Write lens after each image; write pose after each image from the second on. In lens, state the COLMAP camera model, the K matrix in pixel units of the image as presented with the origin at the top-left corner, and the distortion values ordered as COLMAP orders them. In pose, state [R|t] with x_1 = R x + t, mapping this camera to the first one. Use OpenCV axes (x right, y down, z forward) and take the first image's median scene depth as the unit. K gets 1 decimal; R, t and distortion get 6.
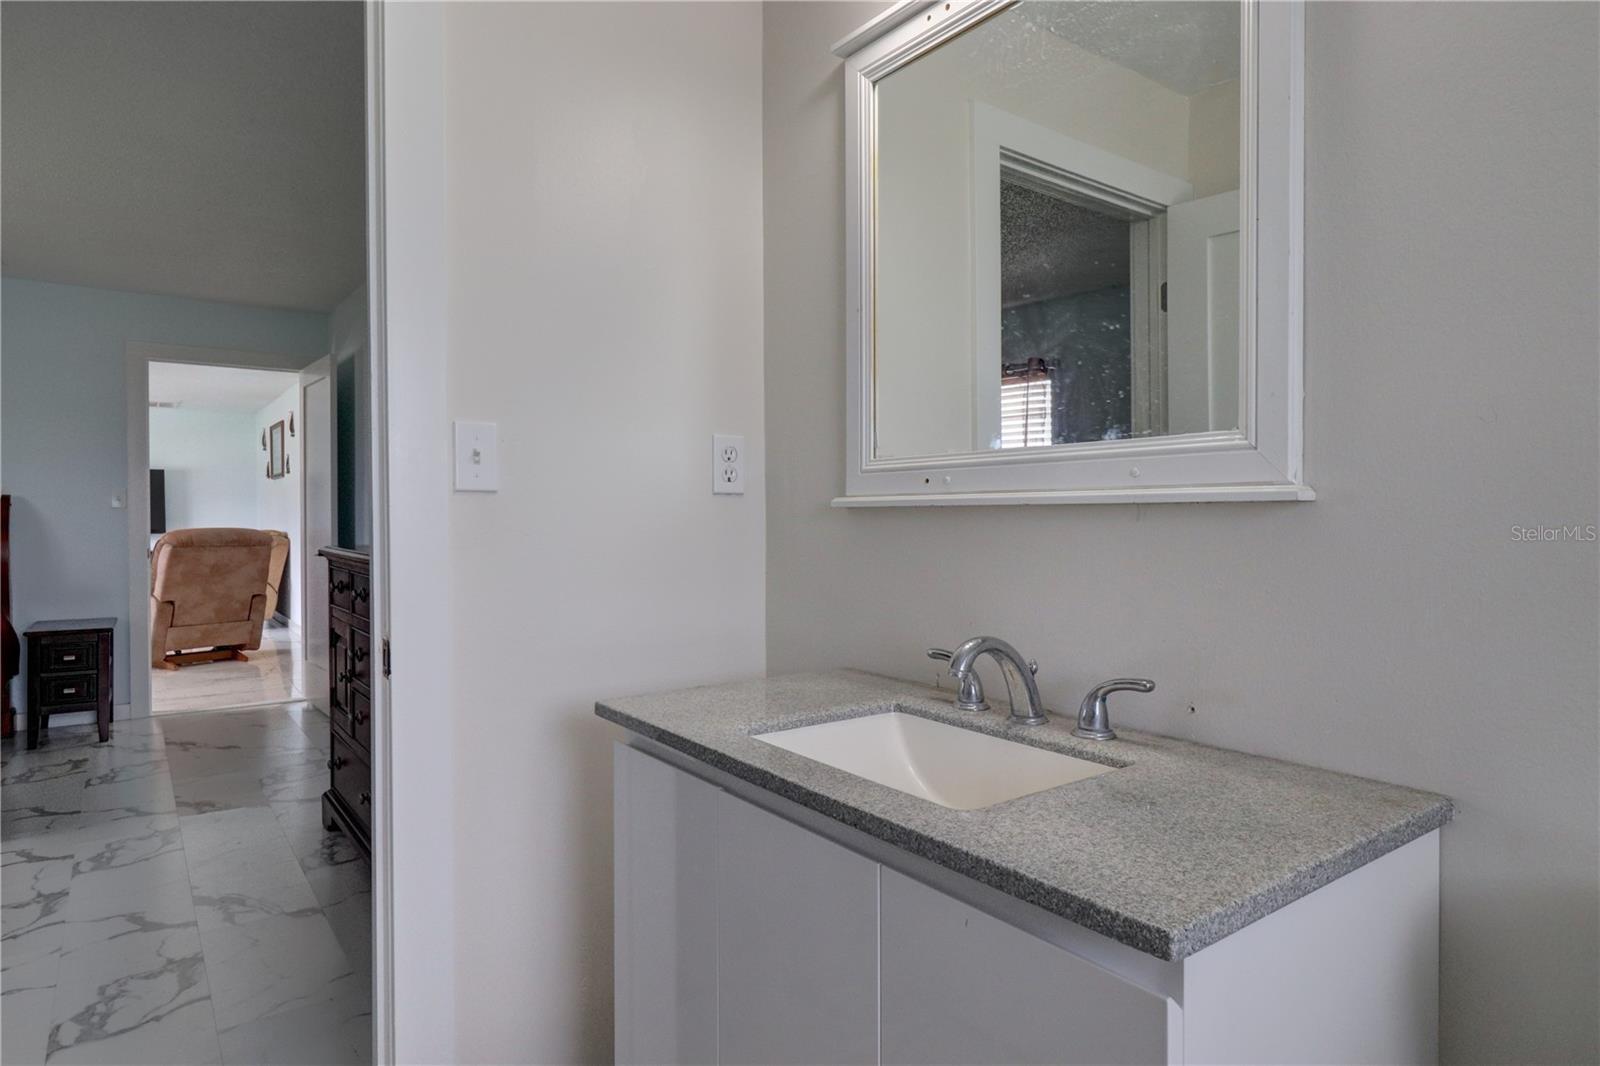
lens RADIAL K [[930.4, 0, 799.6], [0, 930.4, 526.9], [0, 0, 1]] dist [0.010023, -0.000136]
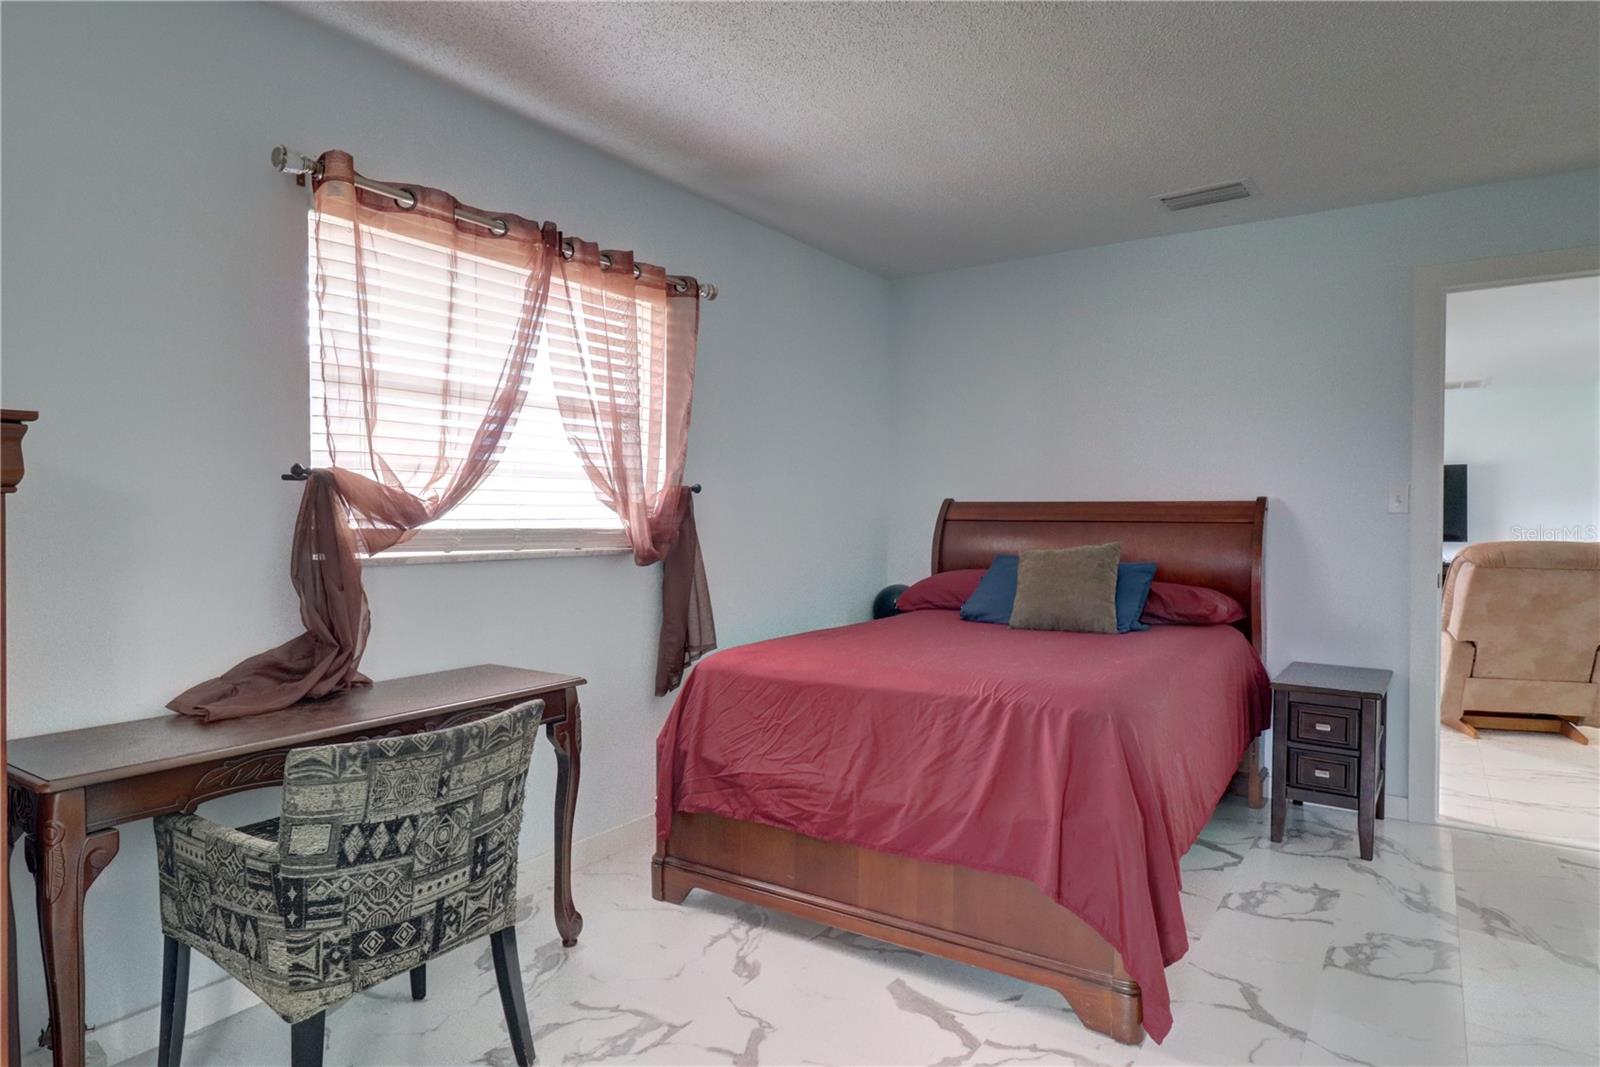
lens RADIAL K [[930.4, 0, 799.6], [0, 930.4, 527.4], [0, 0, 1]] dist [0.010023, -0.000136]
pose [[0.348074, 0.017161, -0.937310, -0.174955], [-0.019570, 0.999748, 0.011037, -0.007013], [0.937263, 0.014501, 0.348322, 0.256622]]
